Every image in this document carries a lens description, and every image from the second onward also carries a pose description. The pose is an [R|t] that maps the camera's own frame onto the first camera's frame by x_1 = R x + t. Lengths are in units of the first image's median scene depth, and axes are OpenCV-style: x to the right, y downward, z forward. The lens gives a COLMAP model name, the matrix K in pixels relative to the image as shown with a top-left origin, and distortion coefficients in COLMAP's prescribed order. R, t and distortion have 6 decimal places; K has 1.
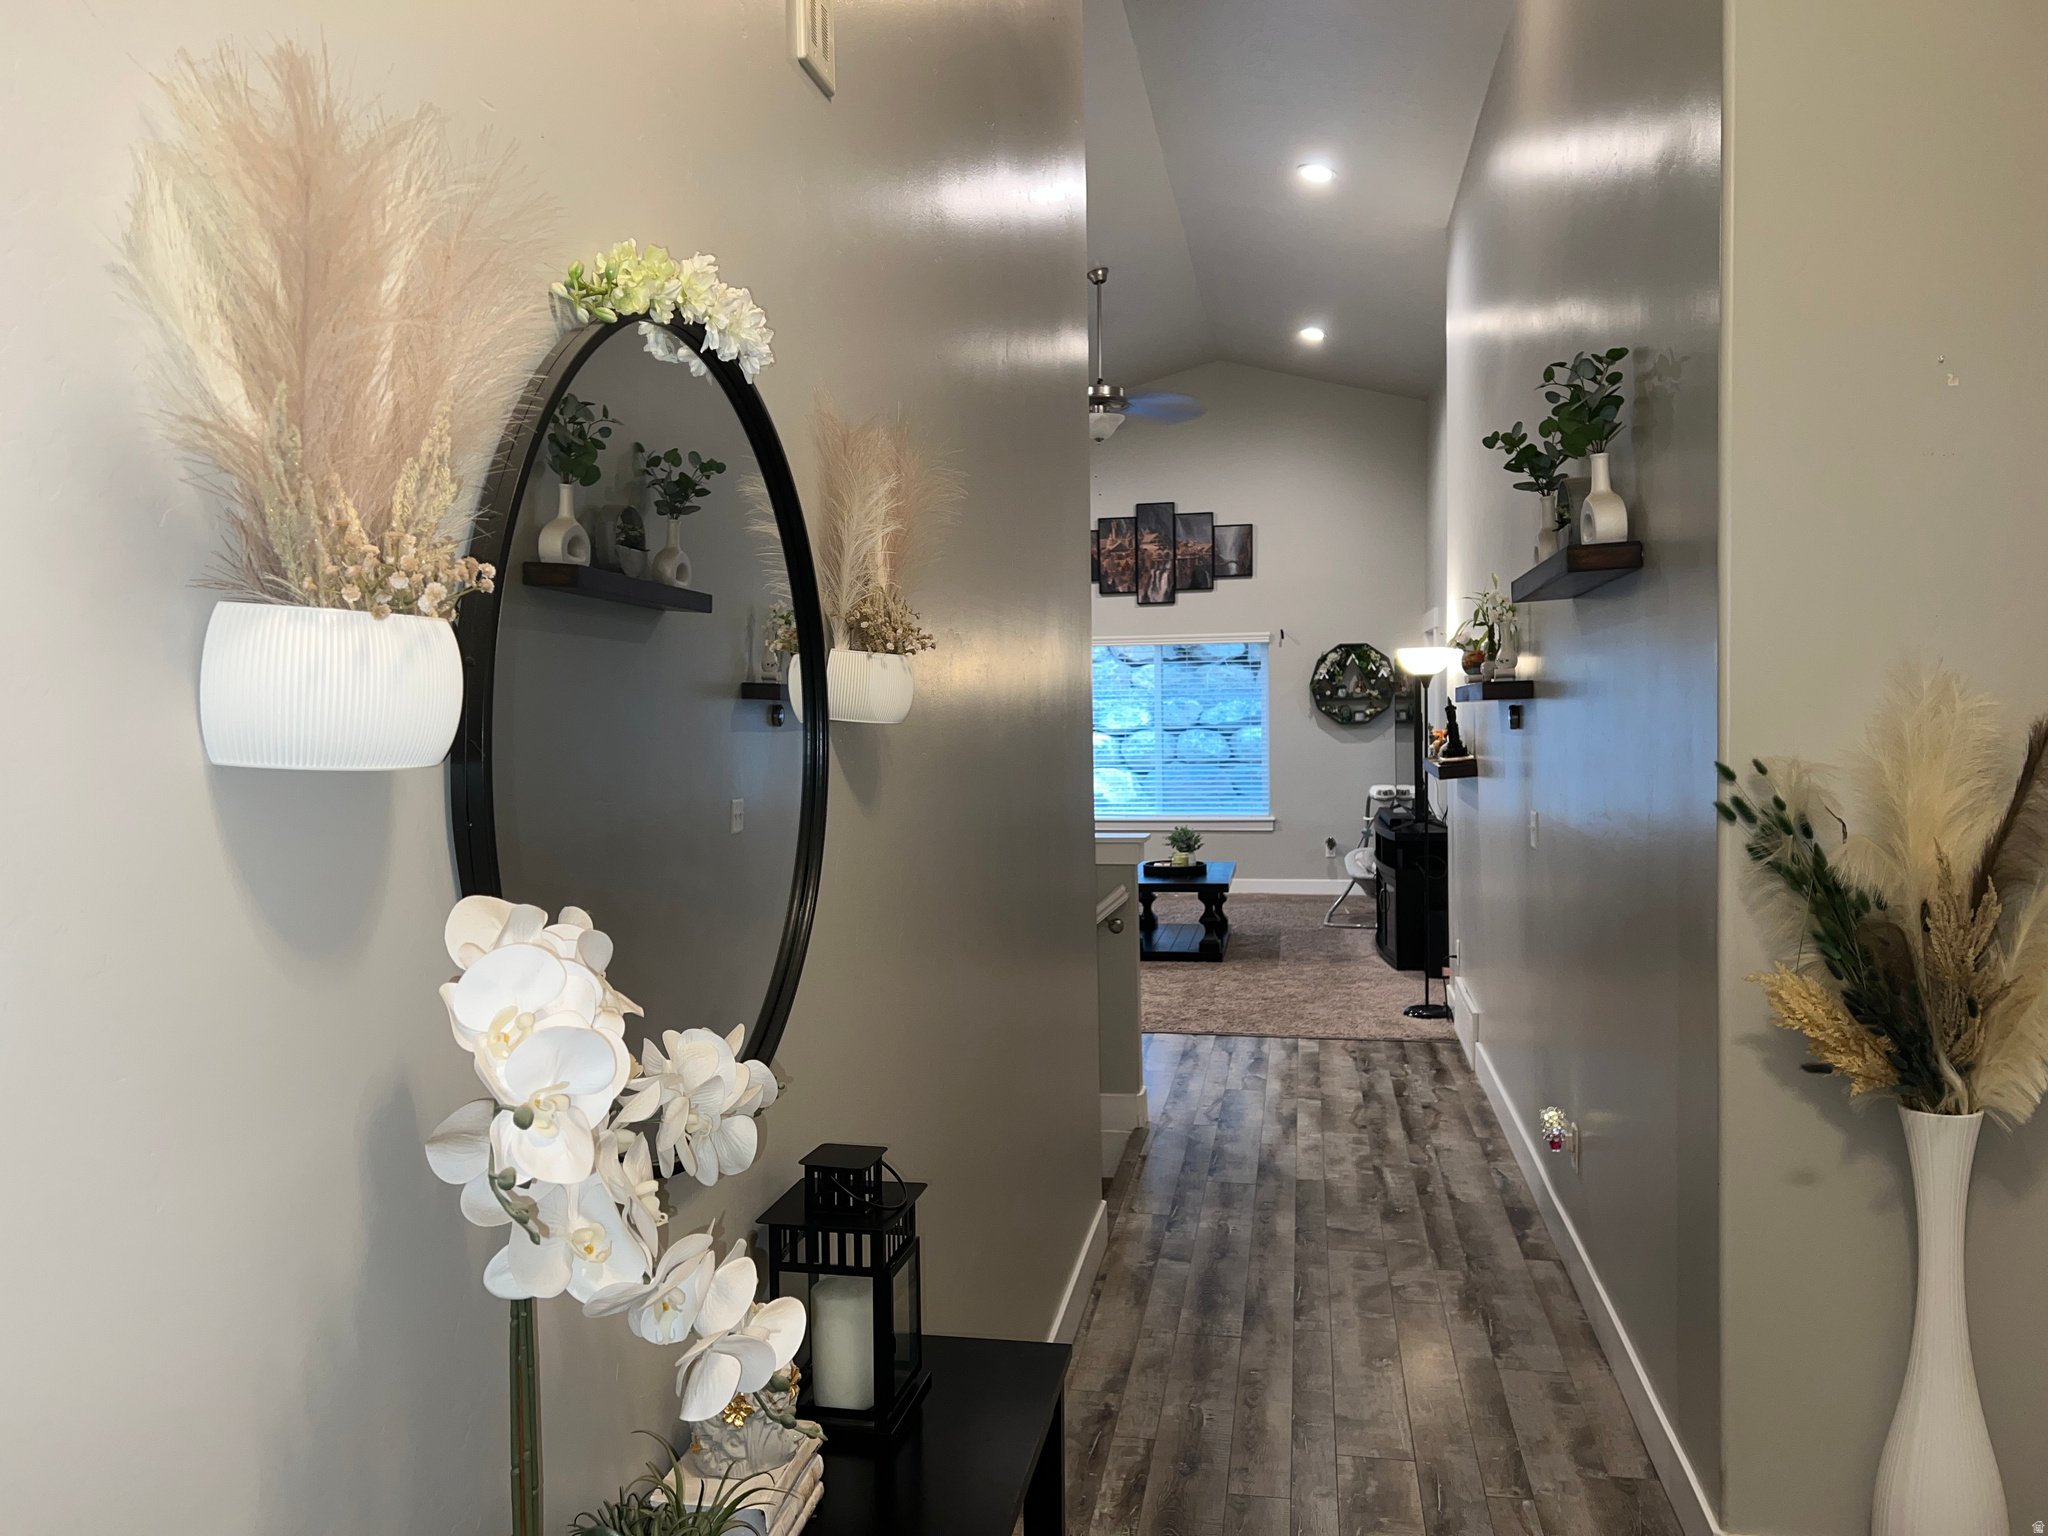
lens RADIAL K [[1516.5, 0, 1021.6], [0, 1516.5, 762.1], [0, 0, 1]] dist [0.083775, -0.001876]
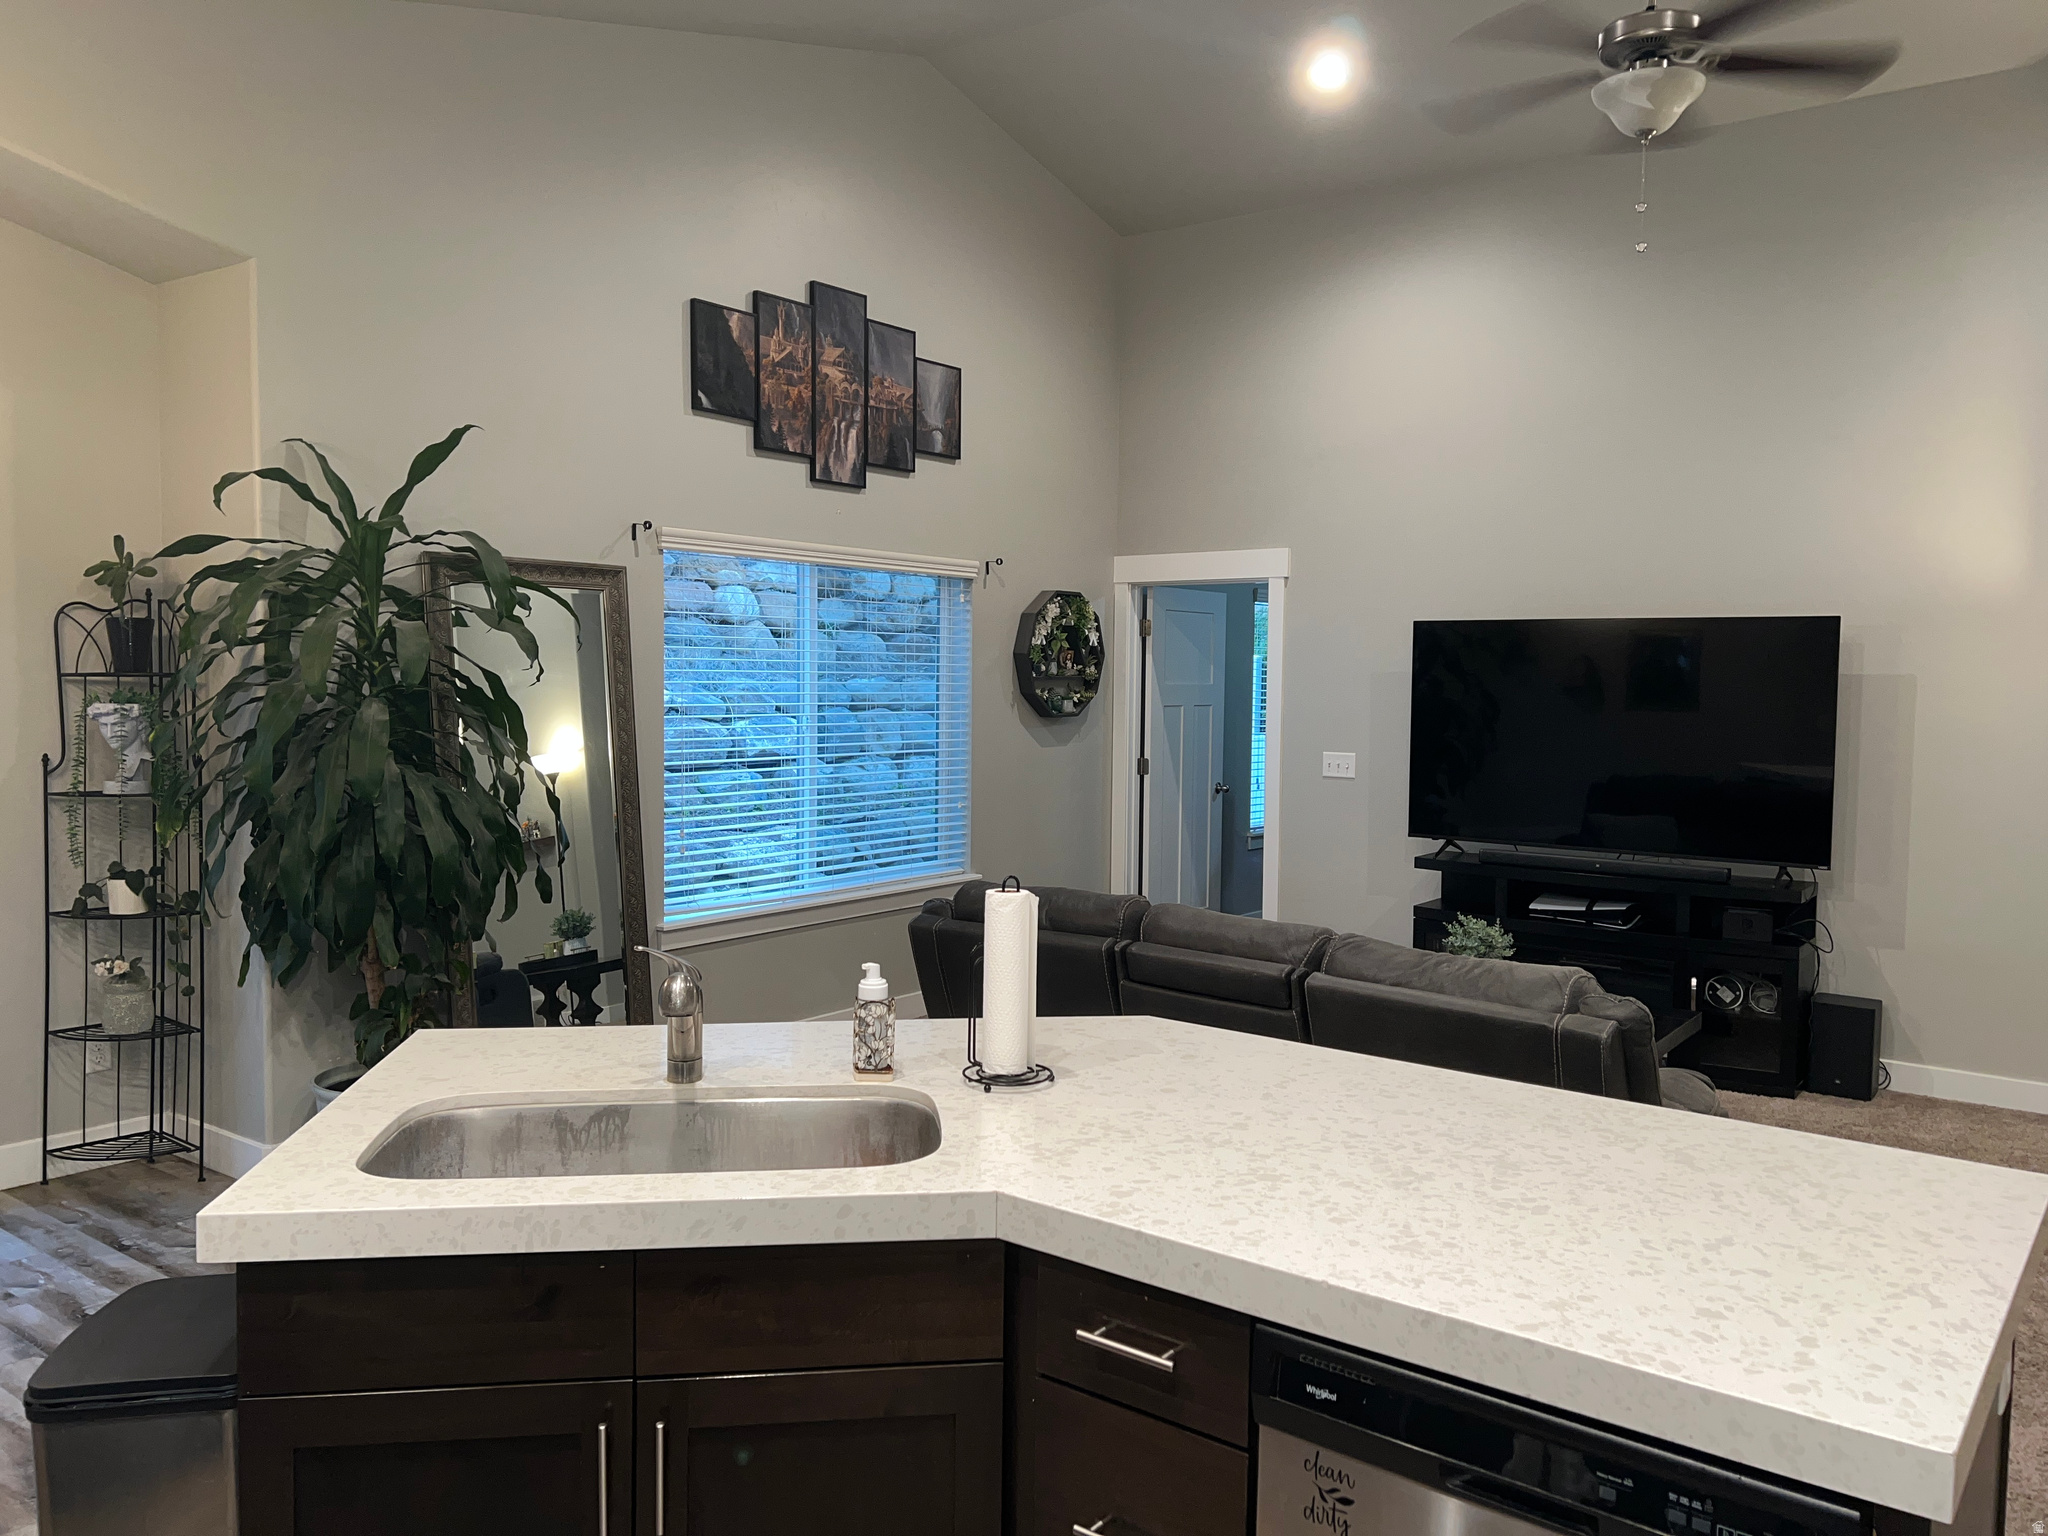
lens RADIAL K [[1537.1, 0, 1026.1], [0, 1537.1, 755.2], [0, 0, 1]] dist [0.059790, -0.069017]
pose [[0.439135, -0.025408, 0.898062, -0.364150], [0.015600, 0.999665, 0.020654, -0.022837], [-0.898286, 0.004940, 0.439384, 0.727771]]
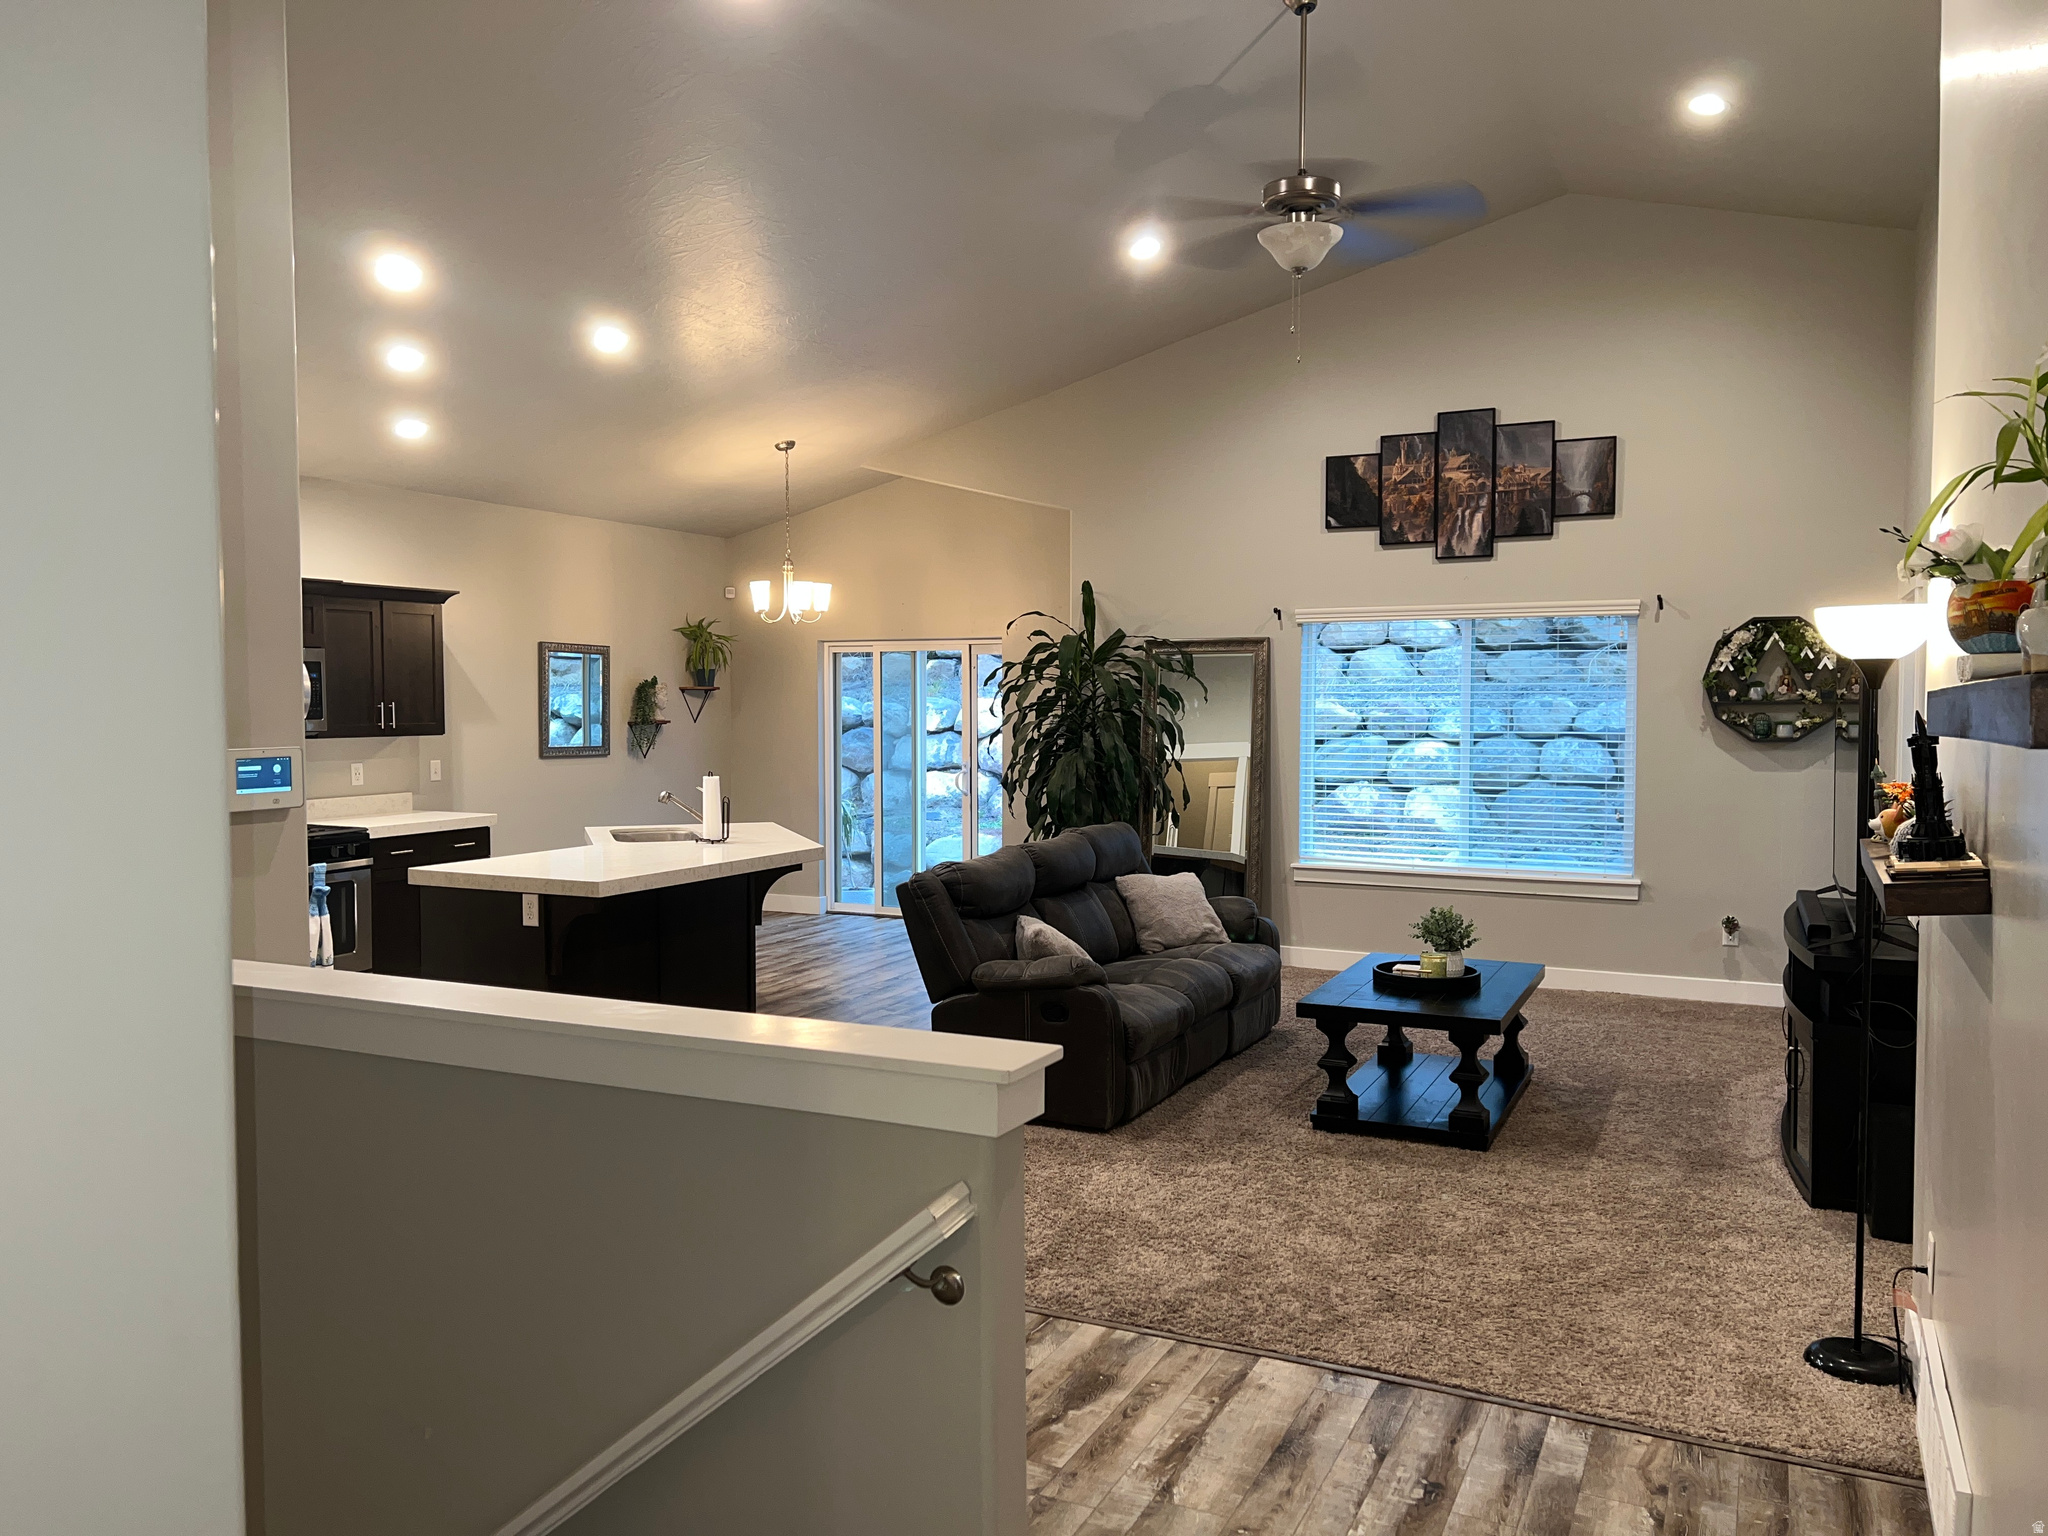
lens RADIAL K [[1537.1, 0, 1026.3], [0, 1537.1, 768.8], [0, 0, 1]] dist [0.059790, -0.069017]
pose [[0.965187, 0.027565, -0.260103, 0.083755], [-0.024976, 0.999600, 0.013253, -0.014429], [0.260364, -0.006295, 0.965490, 0.283972]]
